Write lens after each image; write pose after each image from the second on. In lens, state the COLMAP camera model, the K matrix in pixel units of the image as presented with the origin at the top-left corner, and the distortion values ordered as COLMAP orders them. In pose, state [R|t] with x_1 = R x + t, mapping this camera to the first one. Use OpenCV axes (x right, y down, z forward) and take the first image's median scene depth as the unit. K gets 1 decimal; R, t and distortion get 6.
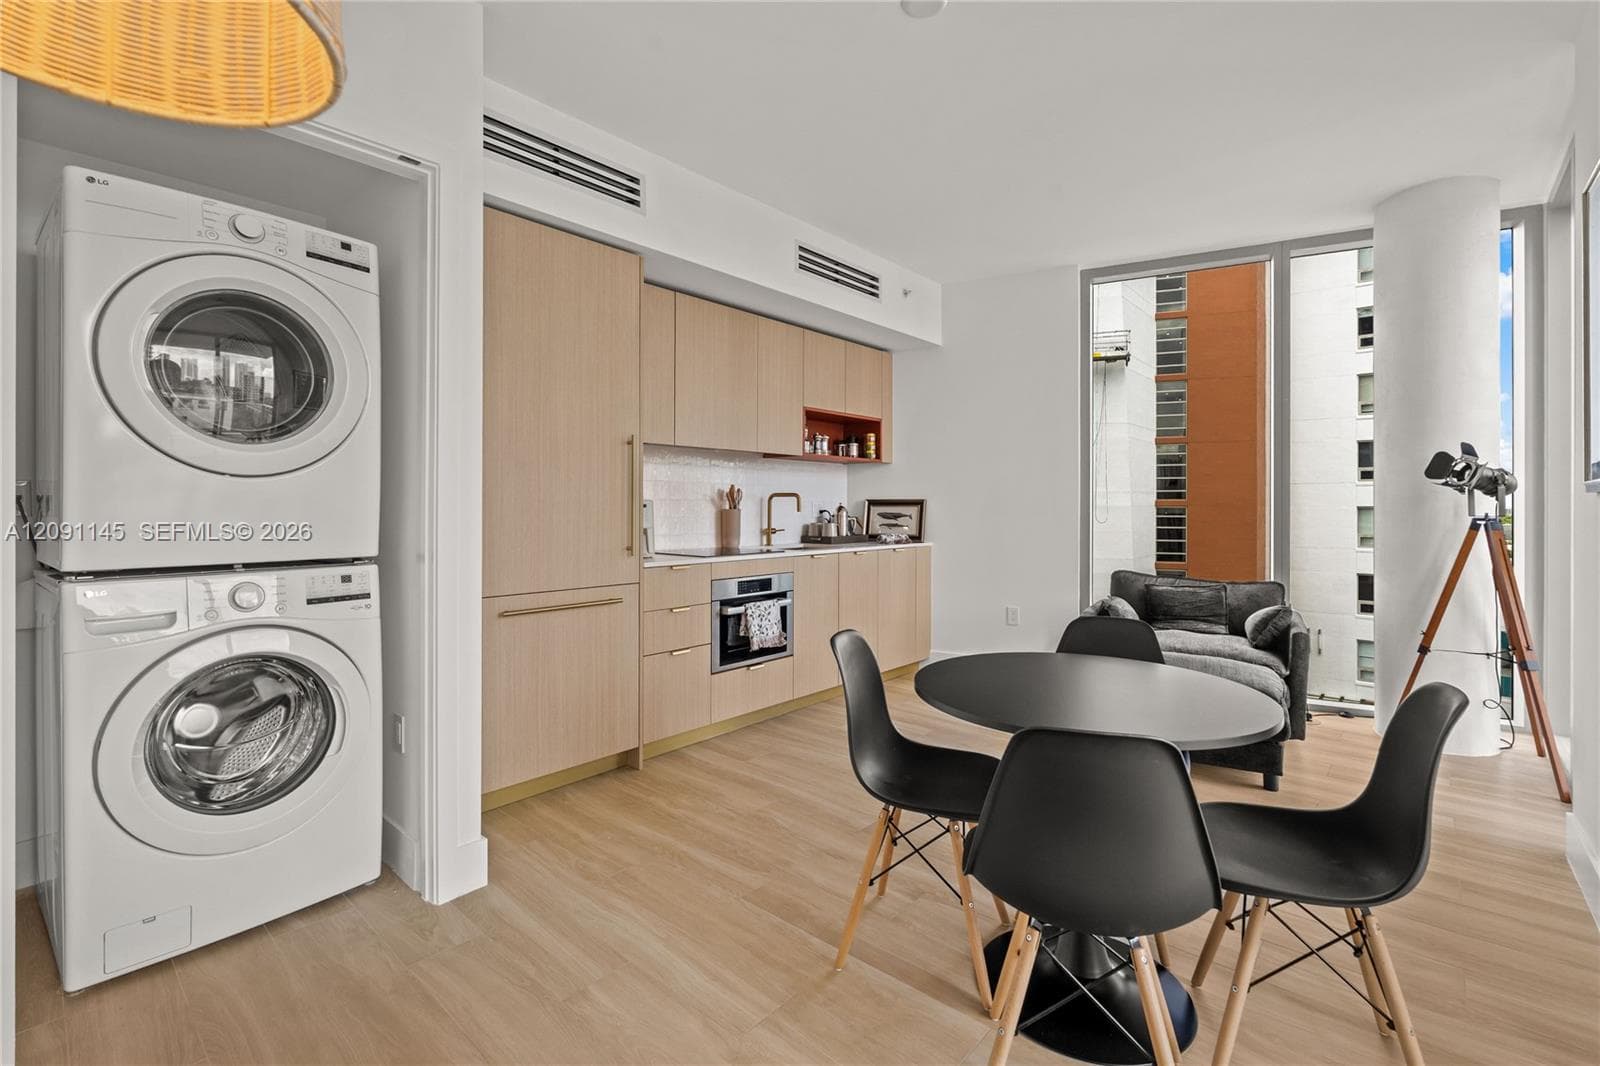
lens RADIAL K [[706.2, 0, 800.6], [0, 706.2, 501.9], [0, 0, 1]] dist [-0.003398, 0.000133]
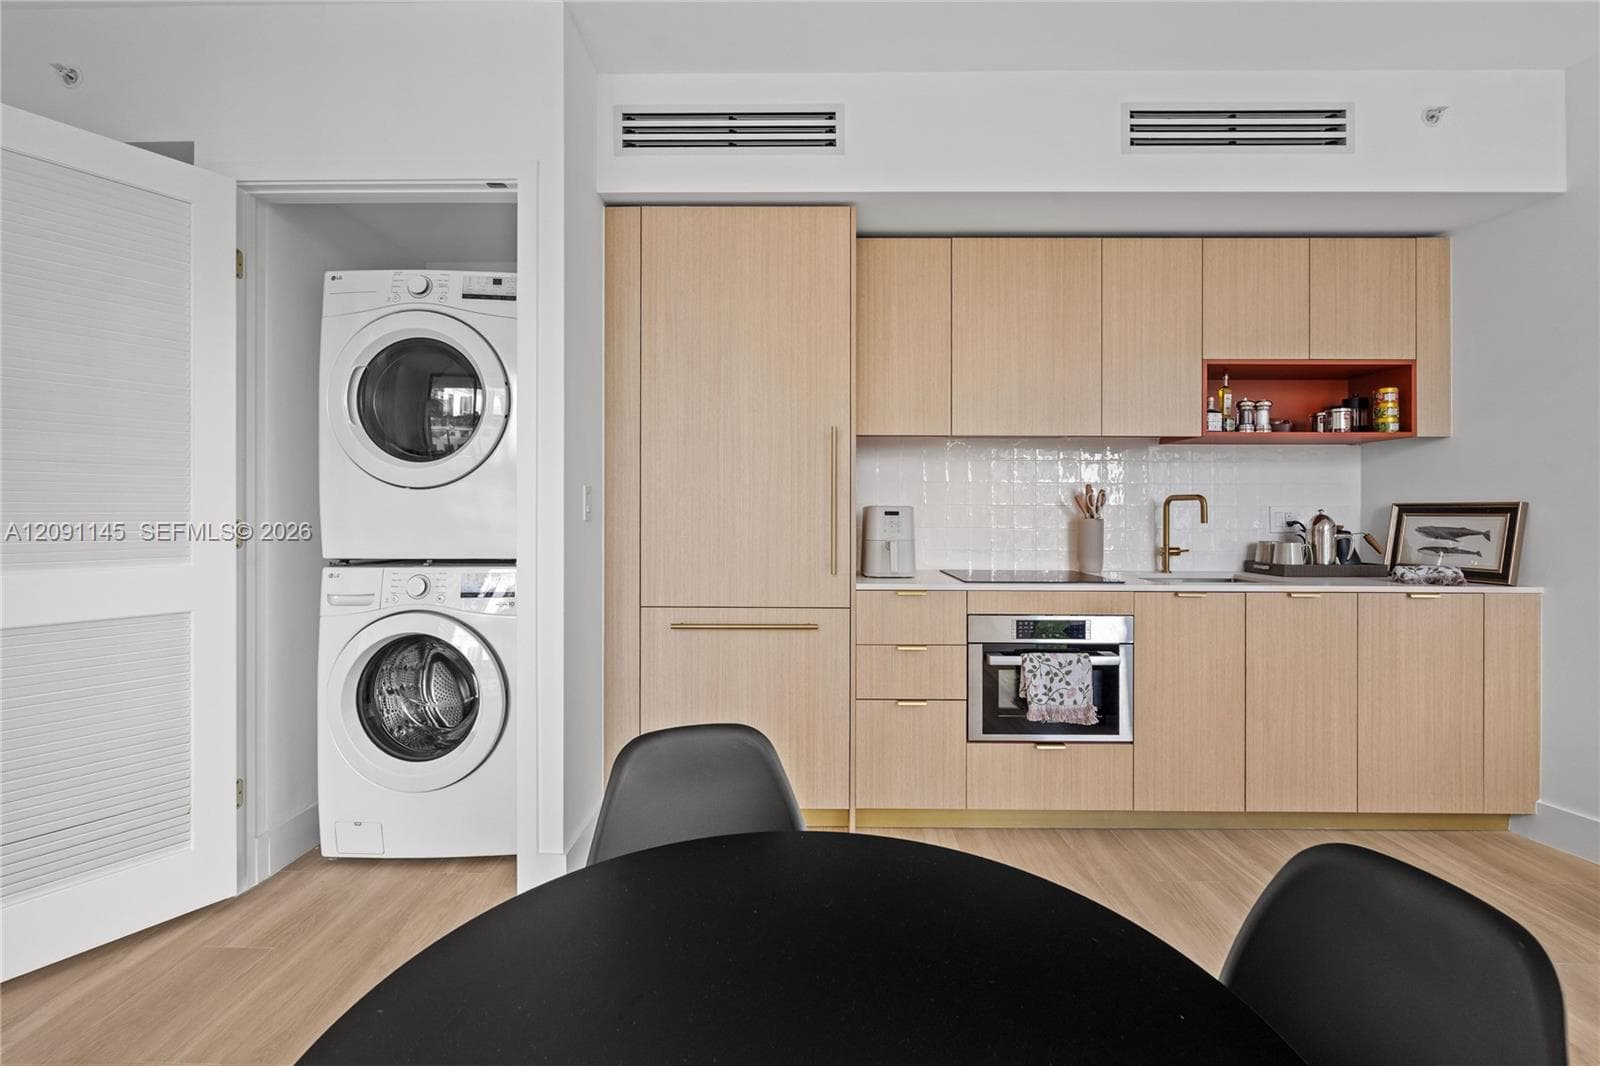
lens RADIAL K [[708.7, 0, 800.7], [0, 708.7, 511.1], [0, 0, 1]] dist [-0.003117, -0.000021]
pose [[0.653438, -0.001022, -0.756979, 0.293932], [0.002242, 0.999997, 0.000585, 0.001845], [0.756977, -0.002079, 0.653439, 0.352946]]
